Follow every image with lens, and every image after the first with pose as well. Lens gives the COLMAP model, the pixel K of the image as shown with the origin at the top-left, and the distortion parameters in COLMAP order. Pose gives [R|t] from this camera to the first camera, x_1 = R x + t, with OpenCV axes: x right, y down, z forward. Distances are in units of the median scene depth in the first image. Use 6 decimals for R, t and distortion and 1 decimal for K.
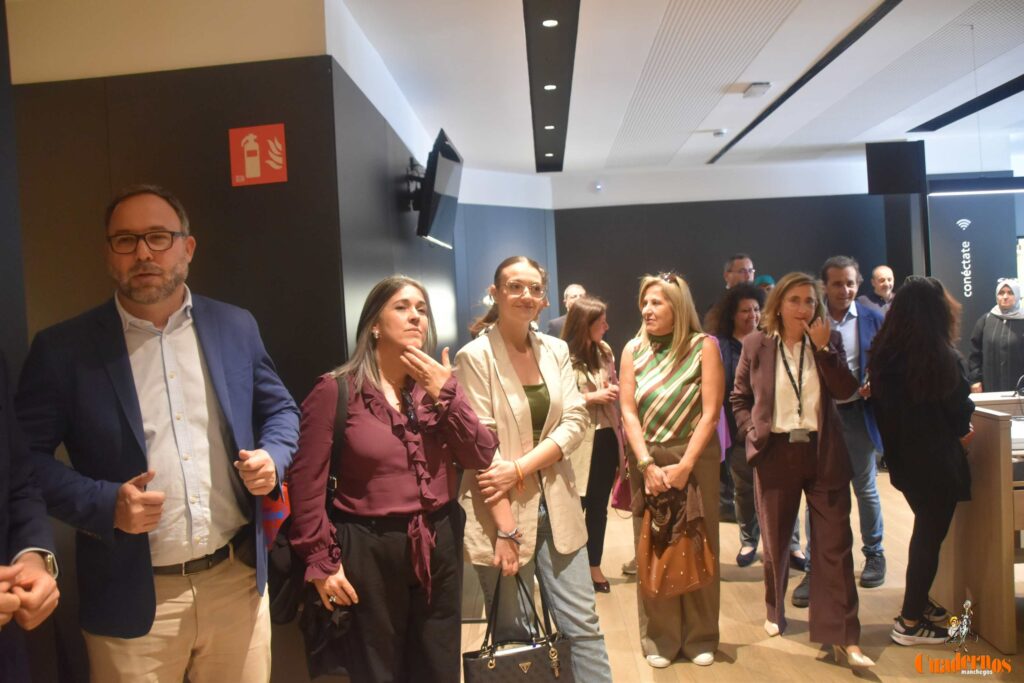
lens RADIAL K [[799.3, 0, 512.0], [0, 799.3, 341.5], [0, 0, 1]] dist [-0.097870, 0.001577]
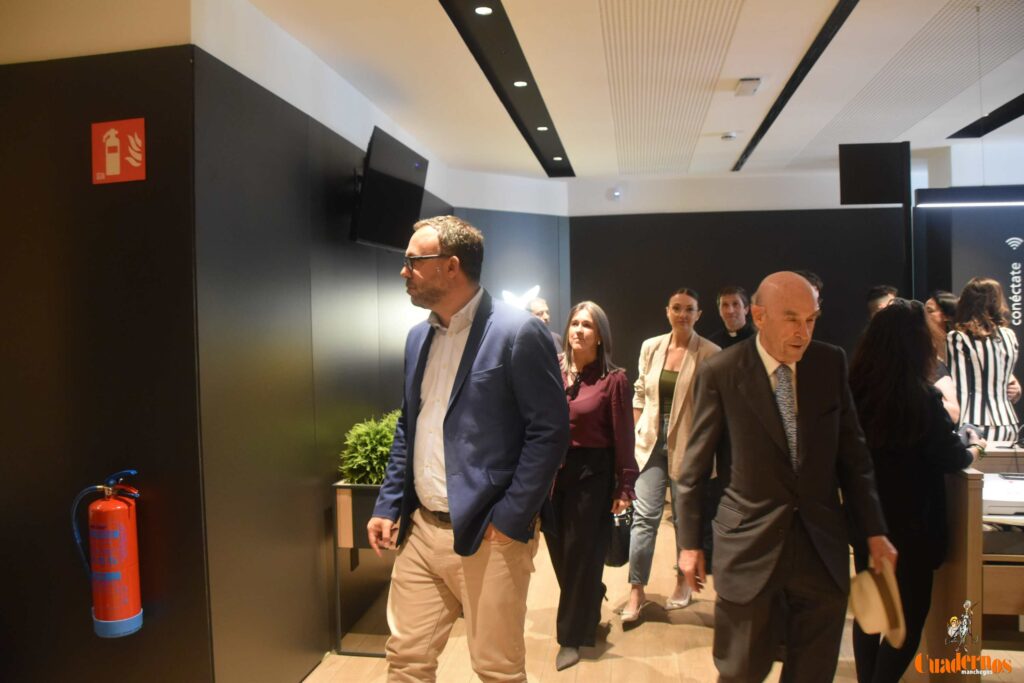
lens RADIAL K [[811.0, 0, 512.0], [0, 811.0, 341.5], [0, 0, 1]] dist [-0.083507, 0.002994]
pose [[0.992907, 0.039260, -0.112228, 0.202292], [-0.040449, 0.999147, -0.008334, -0.015236], [0.111805, 0.012815, 0.993648, 0.086141]]
